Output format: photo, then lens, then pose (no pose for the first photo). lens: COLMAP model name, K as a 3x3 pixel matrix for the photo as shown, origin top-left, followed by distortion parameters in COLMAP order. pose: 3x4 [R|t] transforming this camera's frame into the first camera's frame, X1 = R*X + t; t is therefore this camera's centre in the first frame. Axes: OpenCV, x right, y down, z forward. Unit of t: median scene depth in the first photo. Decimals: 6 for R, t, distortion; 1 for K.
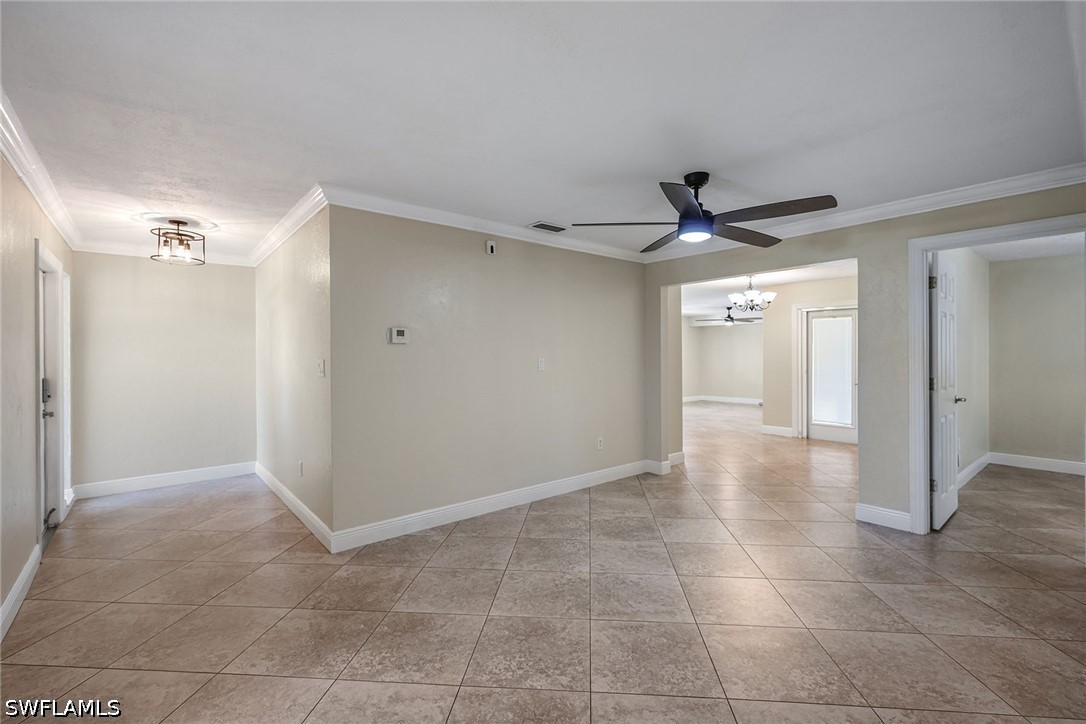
lens RADIAL K [[459.4, 0, 551.6], [0, 459.4, 354.2], [0, 0, 1]] dist [-0.001674, 0.001378]
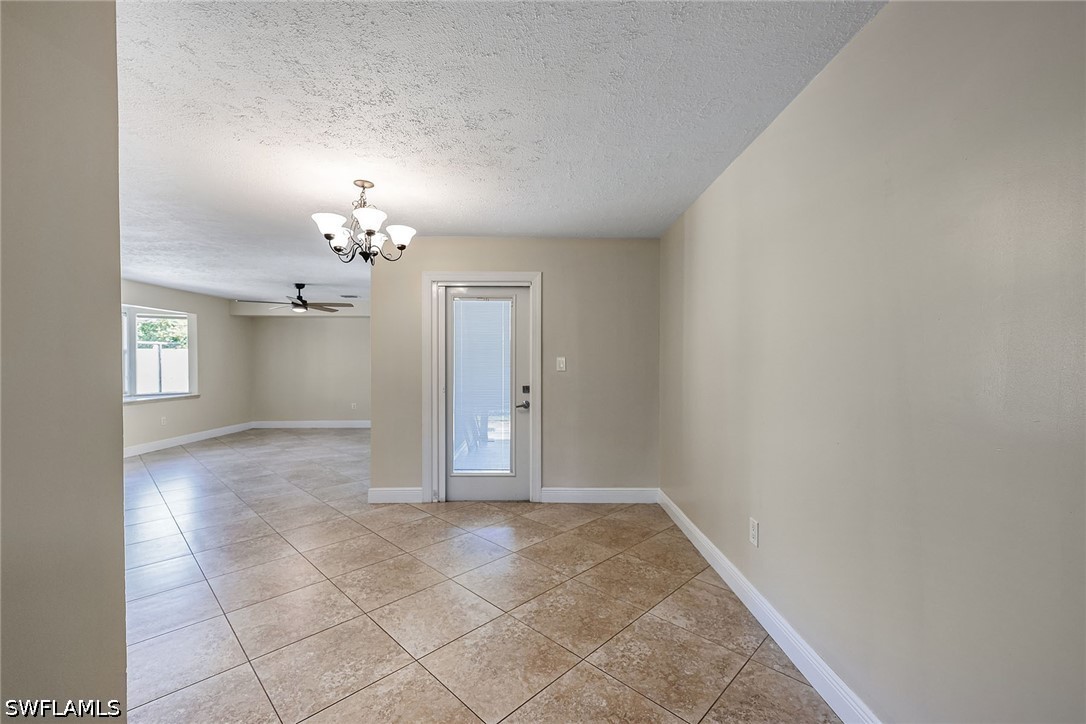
lens RADIAL K [[459.4, 0, 552.7], [0, 459.4, 356.4], [0, 0, 1]] dist [-0.001674, 0.001378]
pose [[0.634292, -0.000614, 0.773094, 0.181137], [0.002368, 0.999997, -0.001148, -0.002601], [-0.773090, 0.002559, 0.634291, 0.503030]]
